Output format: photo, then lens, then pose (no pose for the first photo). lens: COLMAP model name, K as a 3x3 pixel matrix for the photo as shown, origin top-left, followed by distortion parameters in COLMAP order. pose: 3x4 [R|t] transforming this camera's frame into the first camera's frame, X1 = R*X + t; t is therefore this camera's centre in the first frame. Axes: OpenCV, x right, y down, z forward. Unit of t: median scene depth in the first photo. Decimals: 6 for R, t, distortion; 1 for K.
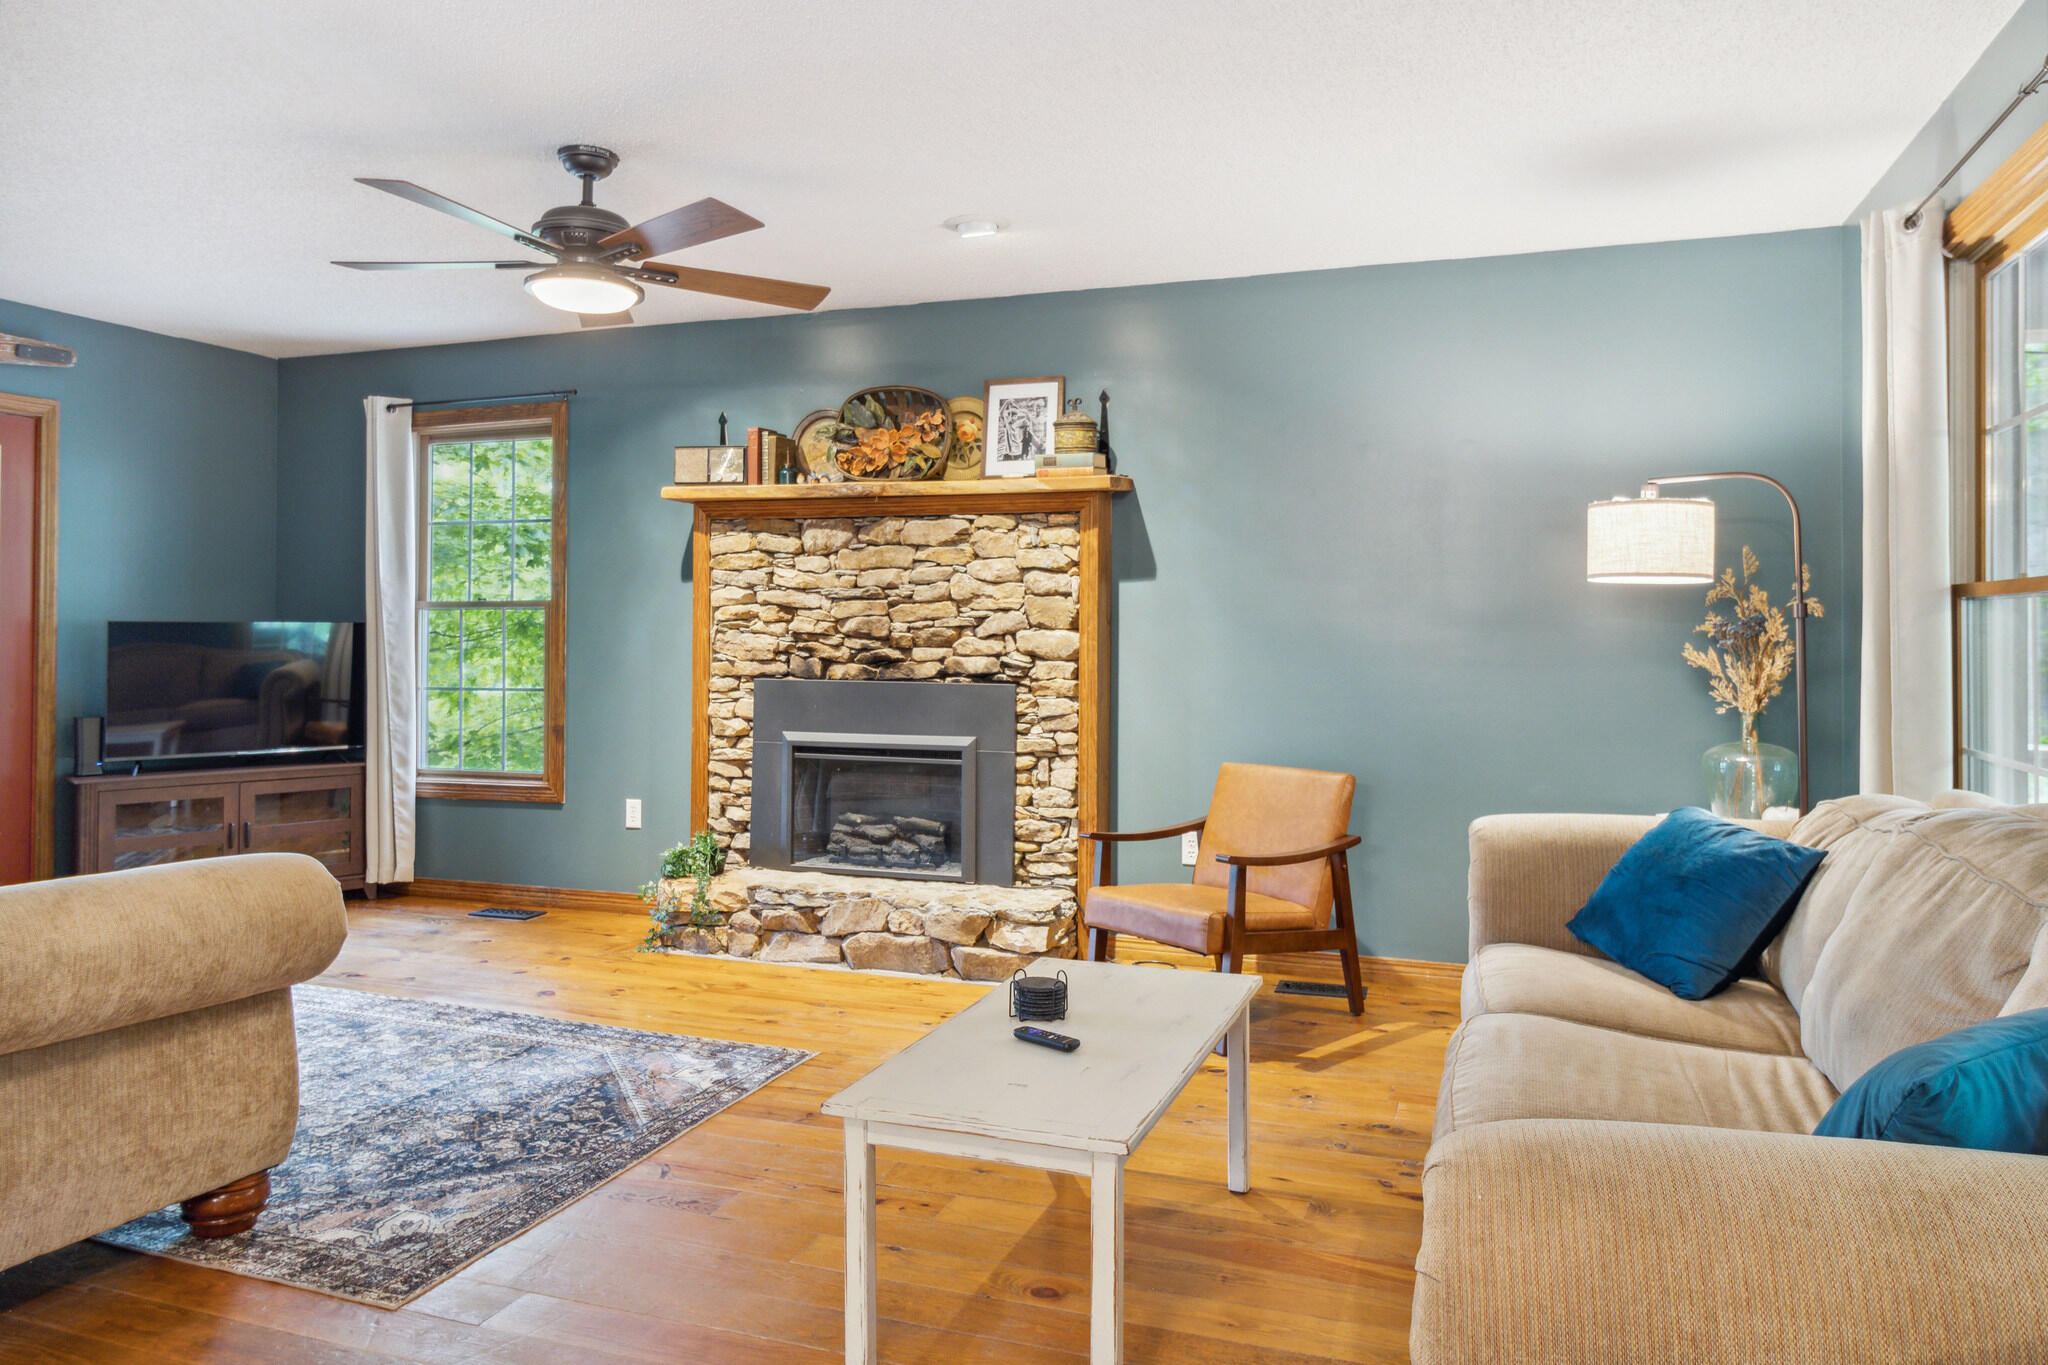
lens RADIAL K [[1358.7, 0, 1031.2], [0, 1358.7, 603.9], [0, 0, 1]] dist [0.001349, 0.000759]
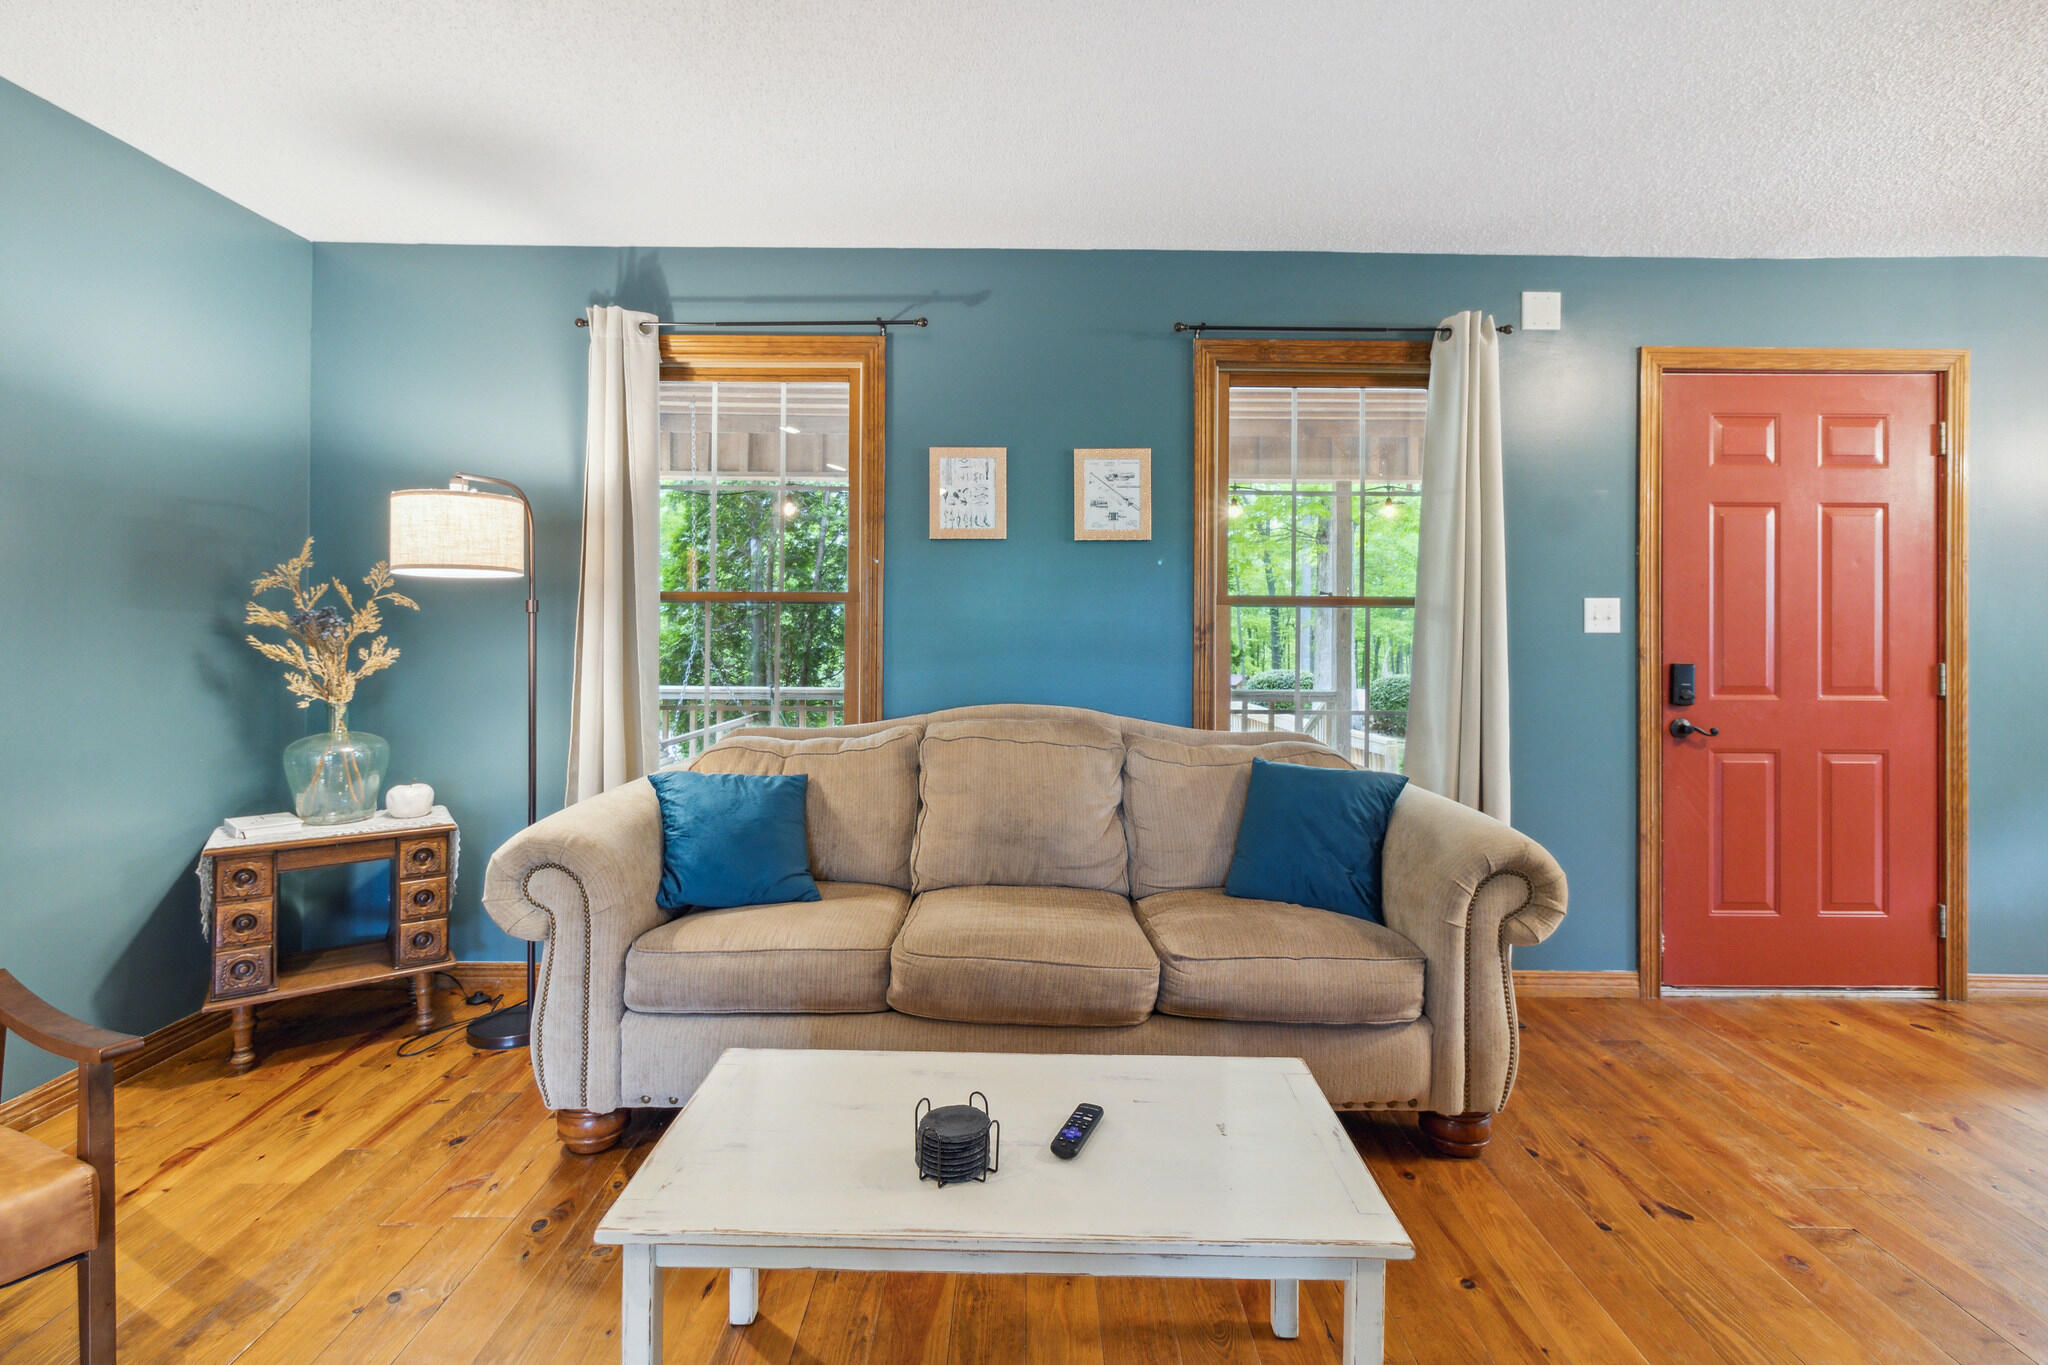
lens RADIAL K [[933.6, 0, 1032.1], [0, 933.6, 624.6], [0, 0, 1]] dist [0.000745, 0.000030]
pose [[-0.346894, -0.003531, 0.937898, -0.248338], [-0.019836, 0.999797, -0.003573, 0.010982], [-0.937695, -0.019843, -0.346893, 0.613959]]
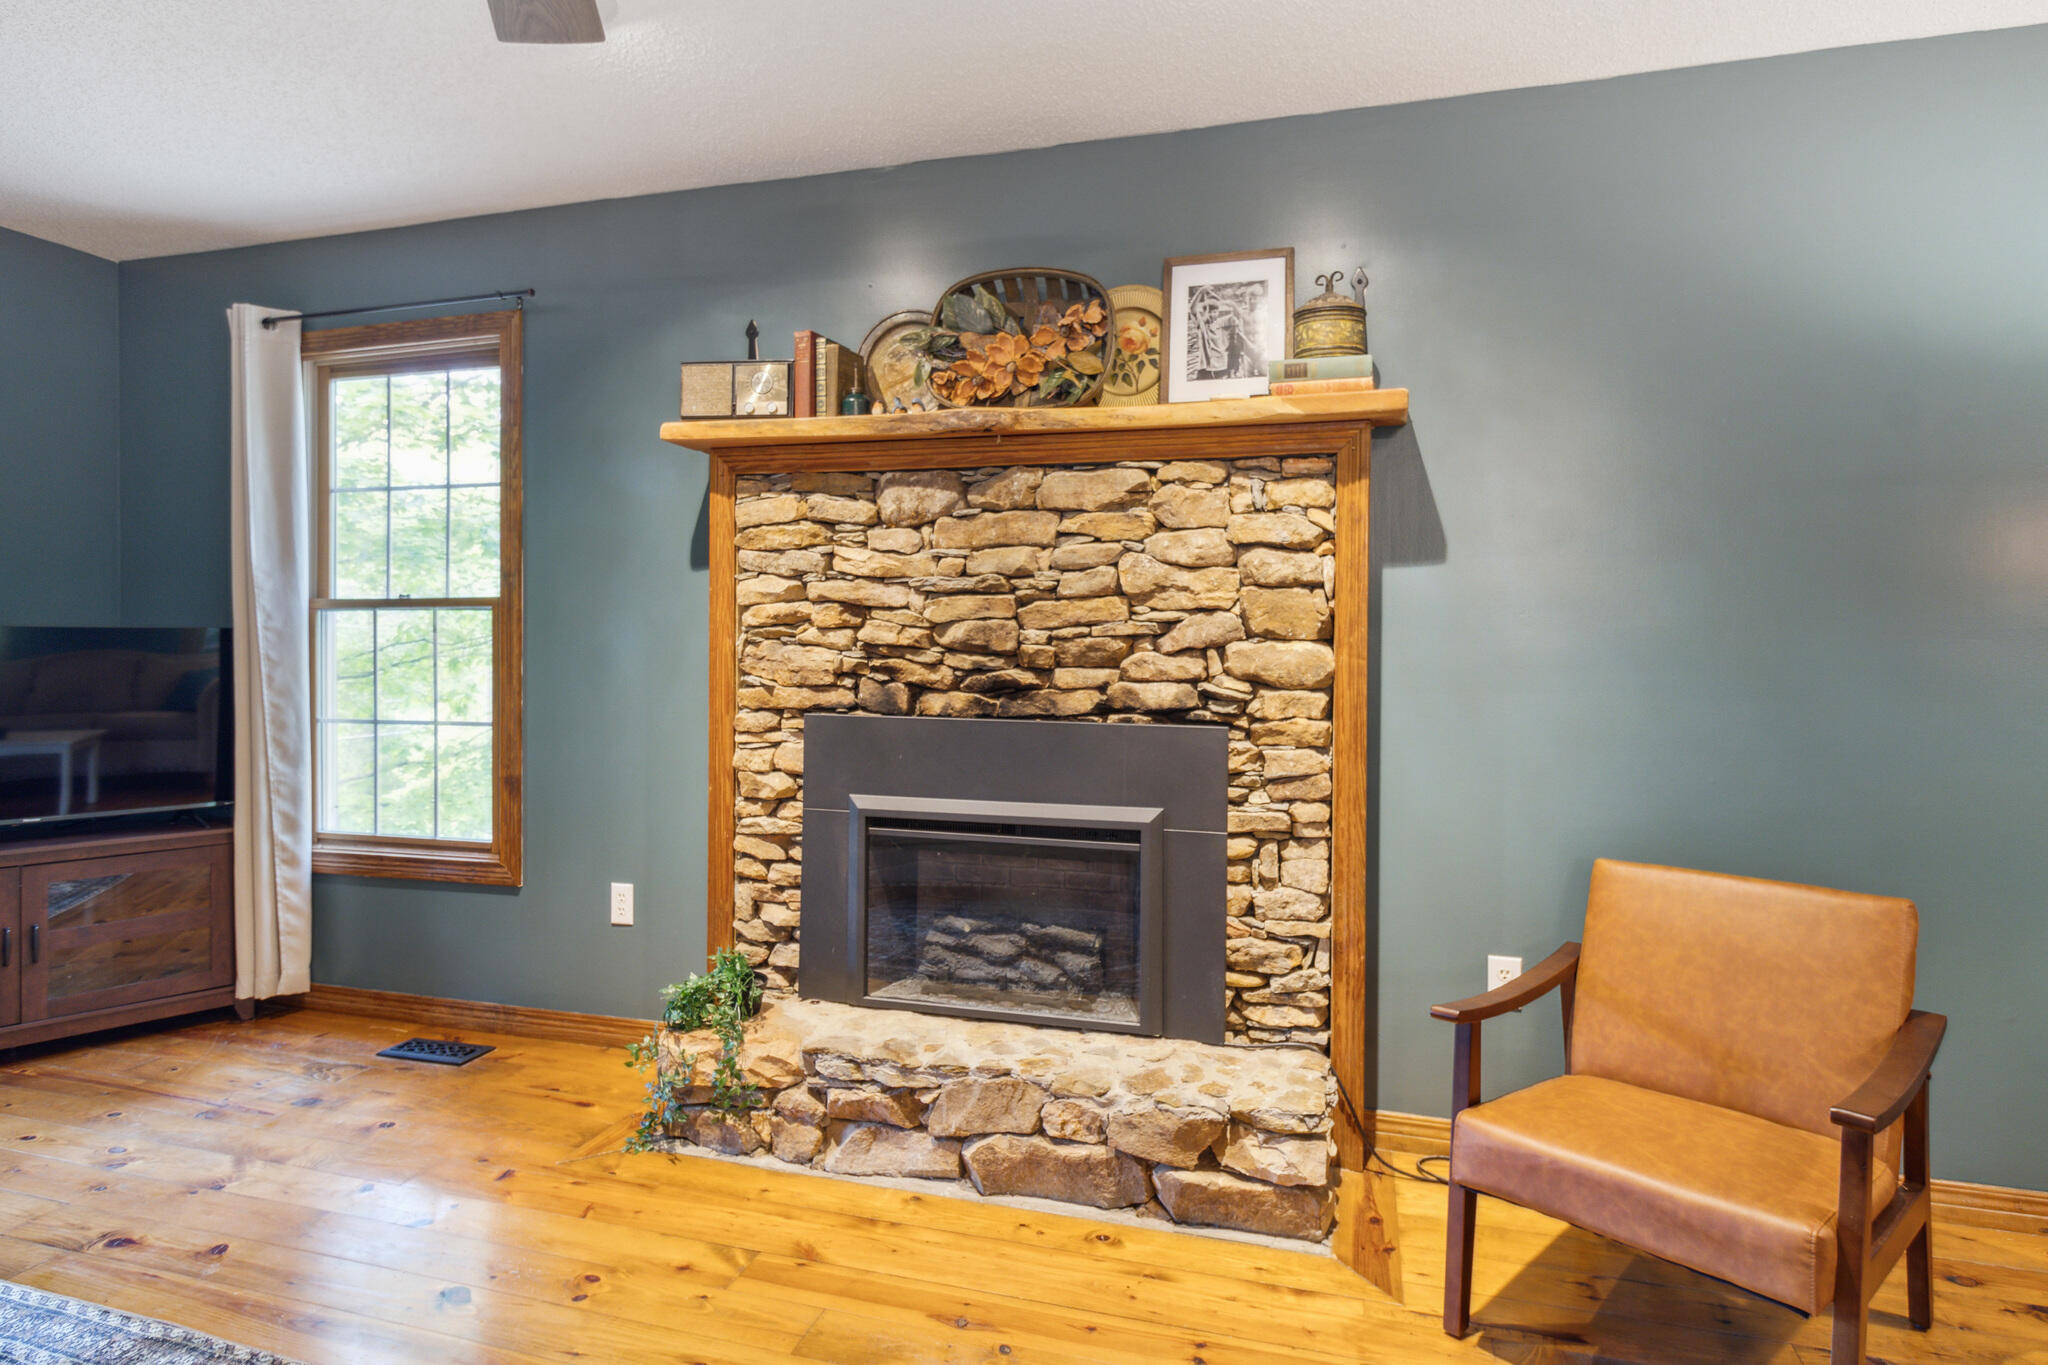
lens RADIAL K [[1144.3, 0, 1040.2], [0, 1144.3, 636.4], [0, 0, 1]] dist [0.002060, 0.002933]
pose [[0.998476, 0.000481, 0.055188, -0.130382], [-0.001690, 0.999760, 0.021861, 0.005323], [-0.055164, -0.021921, 0.998237, 0.475404]]
